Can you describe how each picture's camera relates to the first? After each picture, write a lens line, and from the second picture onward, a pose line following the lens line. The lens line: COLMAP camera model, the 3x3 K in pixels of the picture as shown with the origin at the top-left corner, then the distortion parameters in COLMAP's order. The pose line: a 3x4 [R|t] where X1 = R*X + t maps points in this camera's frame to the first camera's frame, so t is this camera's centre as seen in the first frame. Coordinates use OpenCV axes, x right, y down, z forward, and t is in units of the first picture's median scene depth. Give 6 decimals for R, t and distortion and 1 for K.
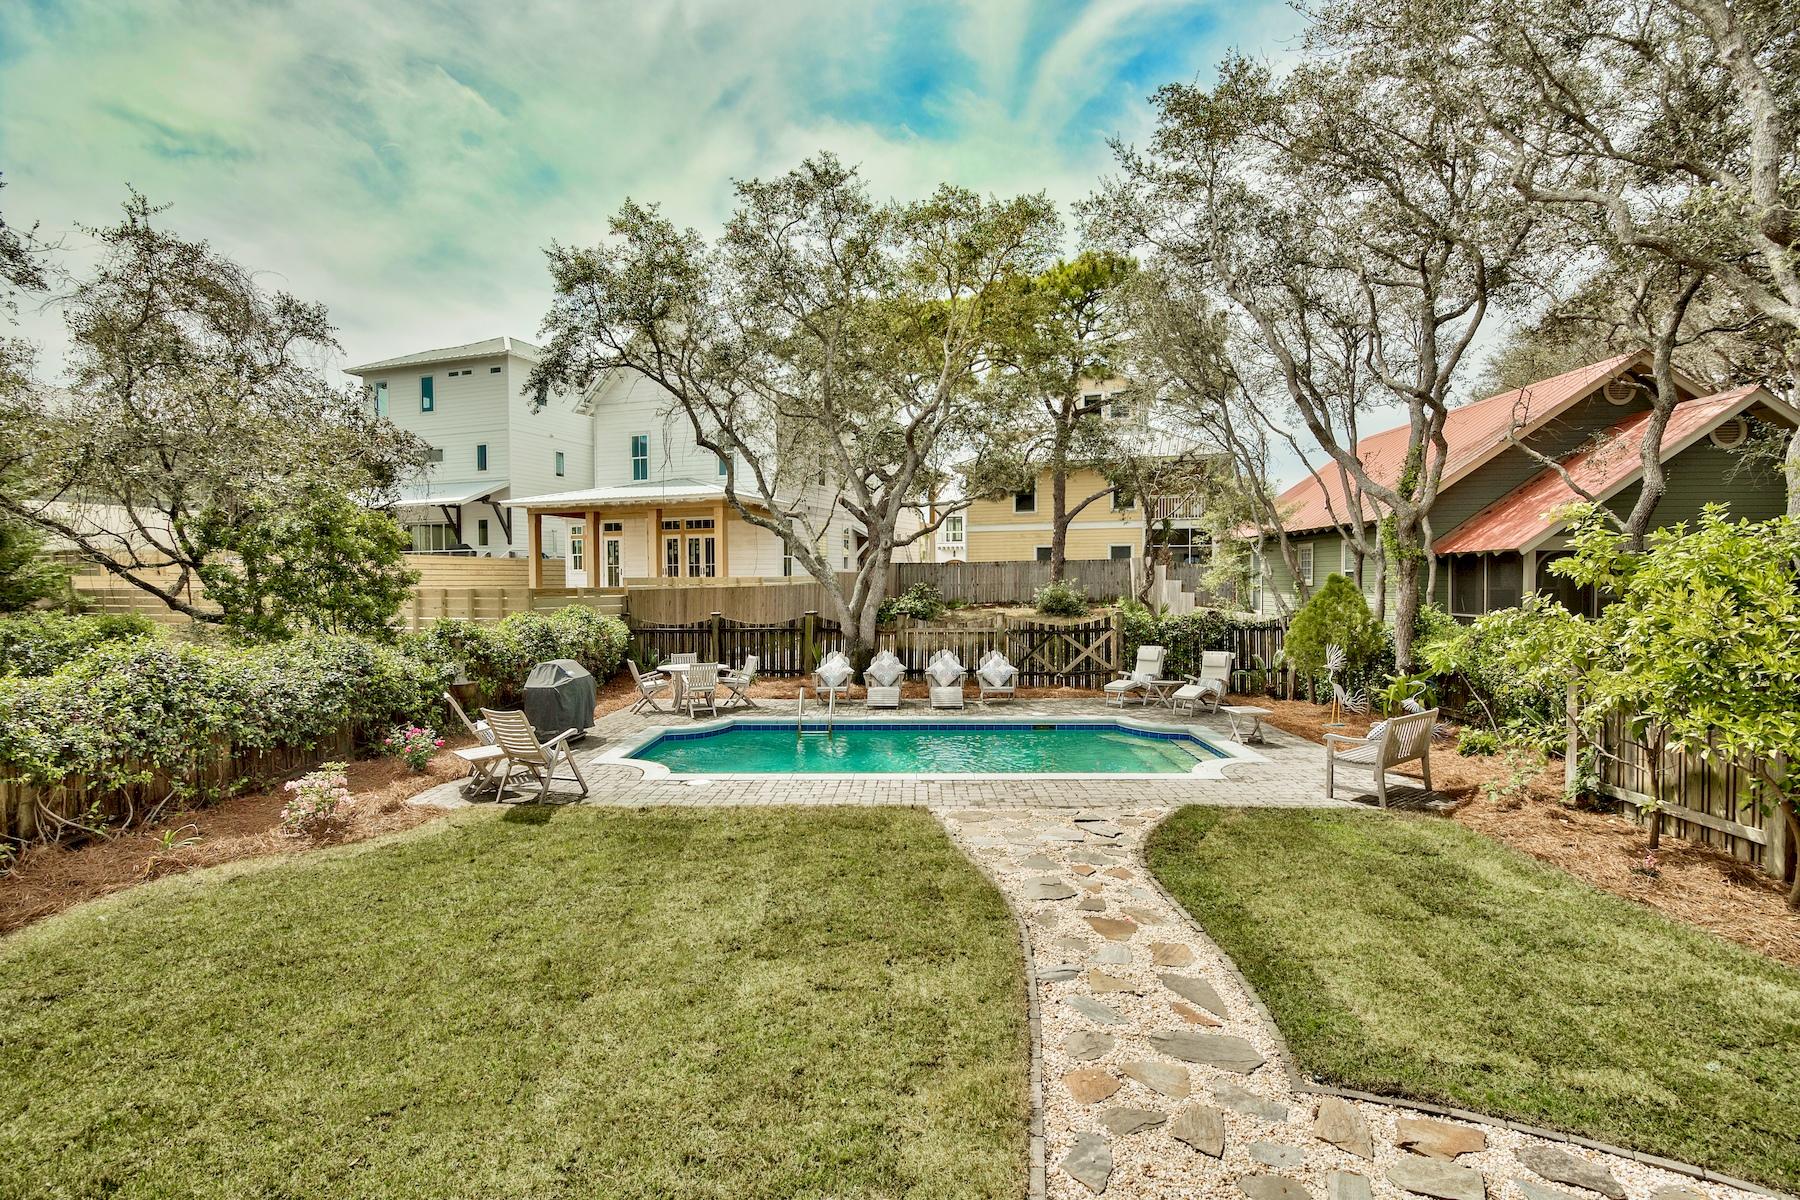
lens RADIAL K [[880.1, 0, 900.0], [0, 880.1, 600.0], [0, 0, 1]] dist [0.001157, -0.000432]
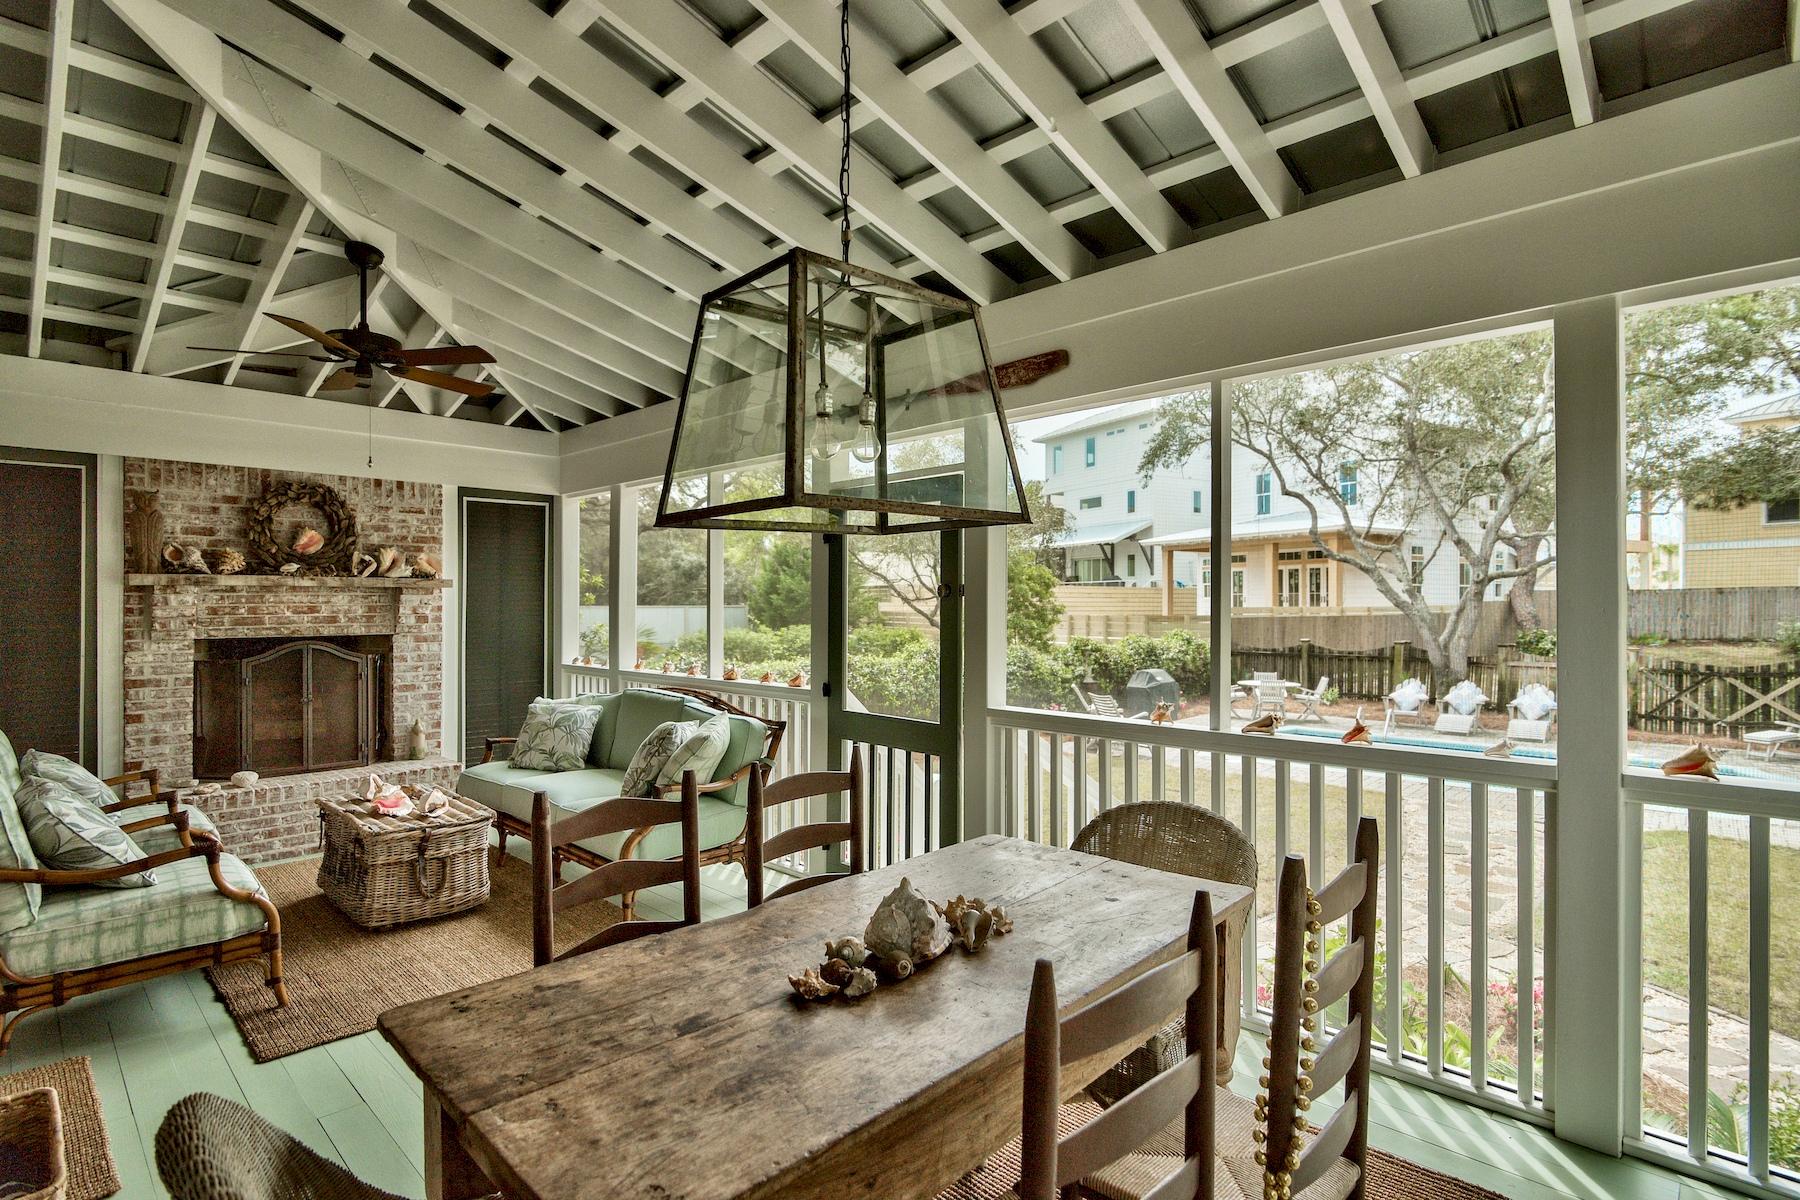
lens RADIAL K [[864.4, 0, 900.0], [0, 864.4, 600.0], [0, 0, 1]] dist [-0.003606, -0.000465]
pose [[0.754790, 0.002631, -0.655961, 0.126438], [-0.020891, 0.999581, -0.020029, -0.002792], [0.655633, 0.028821, 0.754529, -0.177024]]
